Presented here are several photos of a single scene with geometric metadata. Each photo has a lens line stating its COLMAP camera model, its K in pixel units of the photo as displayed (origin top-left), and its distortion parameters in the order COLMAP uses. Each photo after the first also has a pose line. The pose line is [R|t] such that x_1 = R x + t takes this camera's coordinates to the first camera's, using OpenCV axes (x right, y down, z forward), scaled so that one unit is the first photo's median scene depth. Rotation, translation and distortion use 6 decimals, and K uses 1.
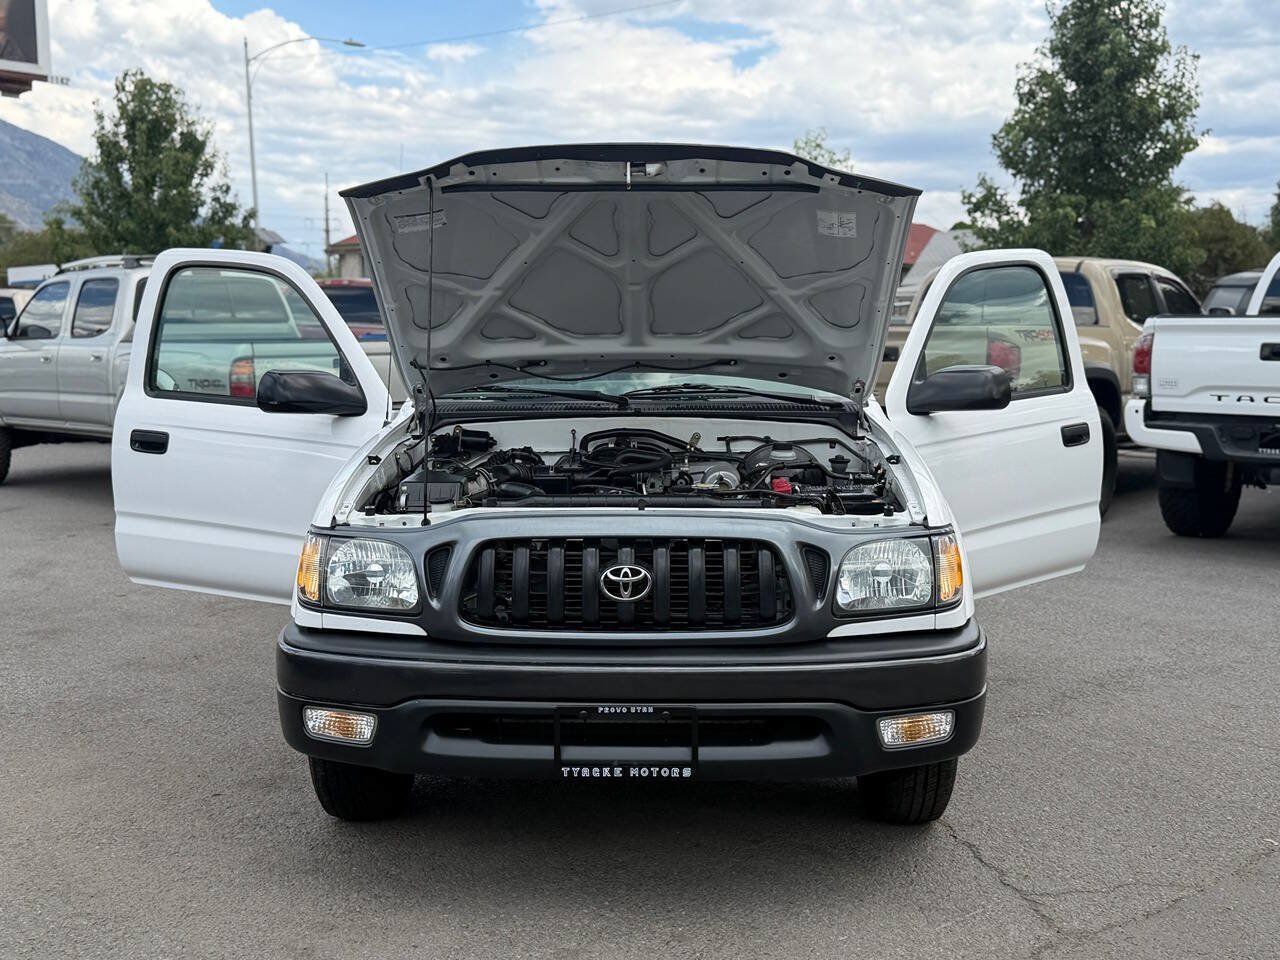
lens RADIAL K [[1439.7, 0, 640.0], [0, 1439.7, 480.0], [0, 0, 1]] dist [0.214513, -0.507328]
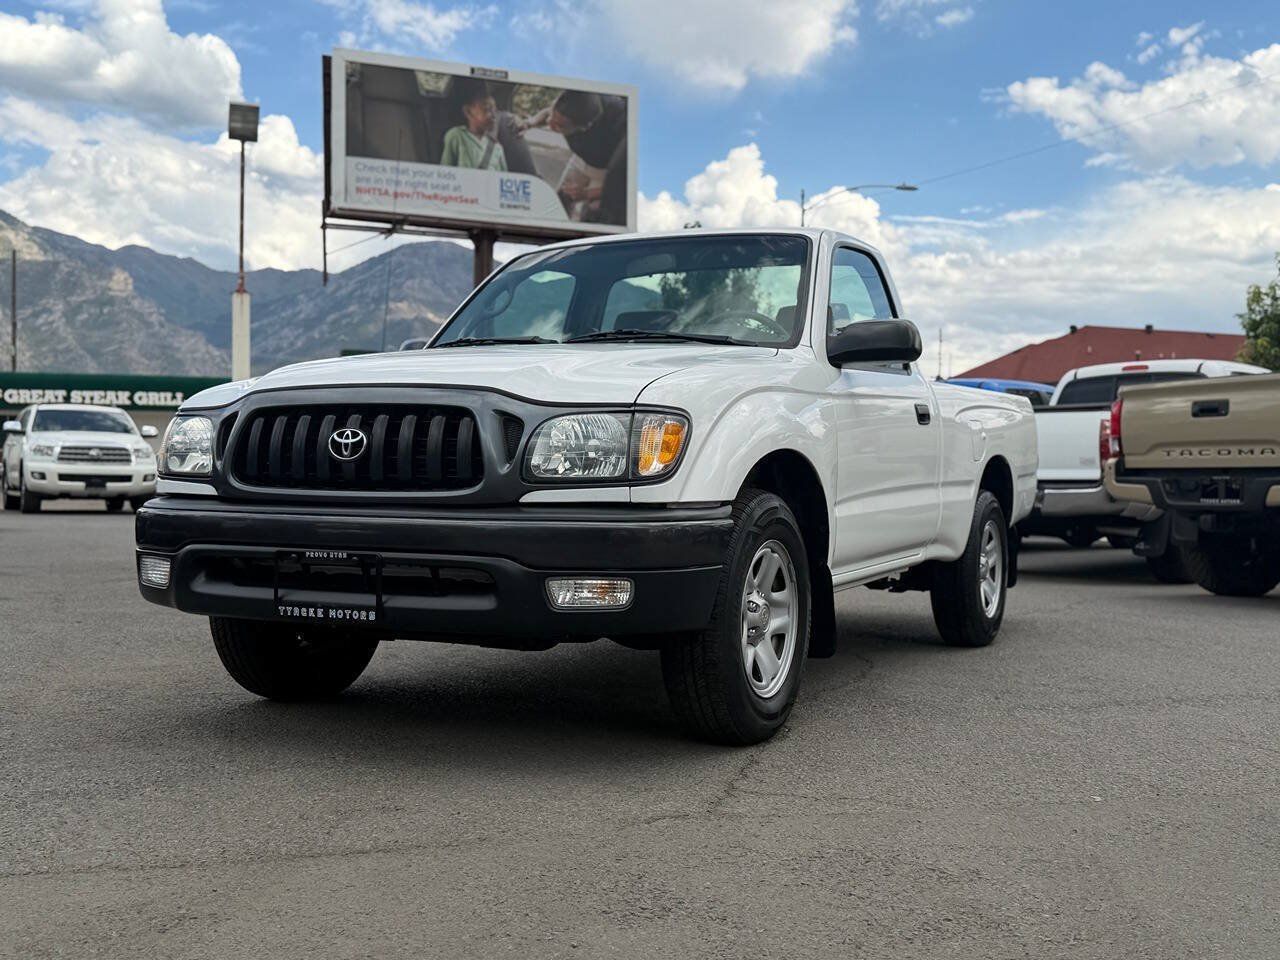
lens RADIAL K [[1439.7, 0, 640.0], [0, 1439.7, 480.0], [0, 0, 1]] dist [0.214513, -0.507328]
pose [[0.906248, 0.014443, -0.422500, 0.652197], [-0.061562, 0.993271, -0.098094, 0.191071], [0.418240, 0.114907, 0.901039, 0.101068]]
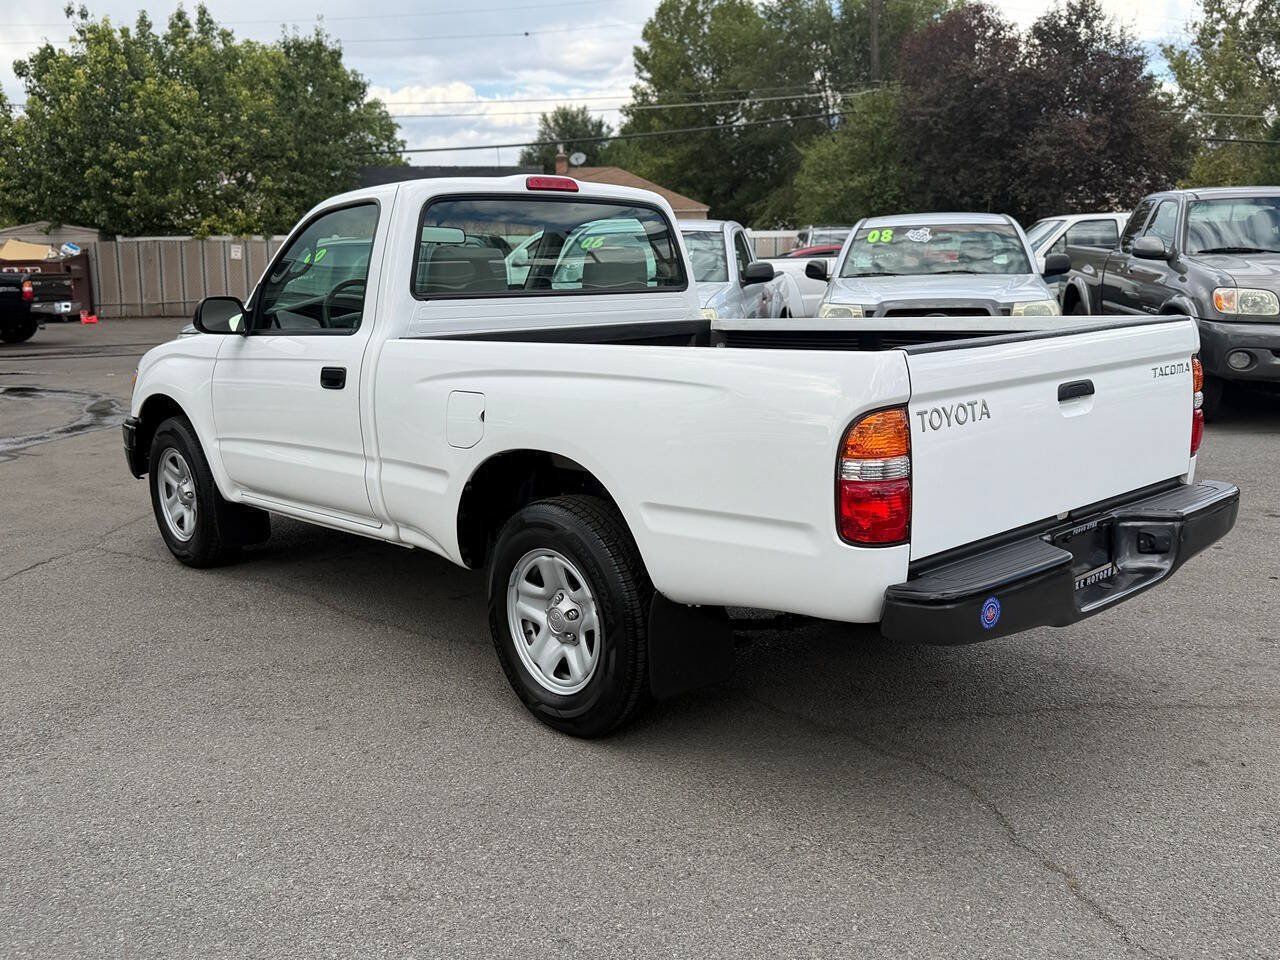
lens RADIAL K [[1172.1, 0, 640.0], [0, 1172.1, 480.0], [0, 0, 1]] dist [0.147008, -0.269548]
pose [[-0.730601, 0.140090, -0.668279, 0.870622], [-0.057605, 0.962591, 0.264763, -0.301837], [0.680370, 0.231932, -0.695200, 2.767188]]
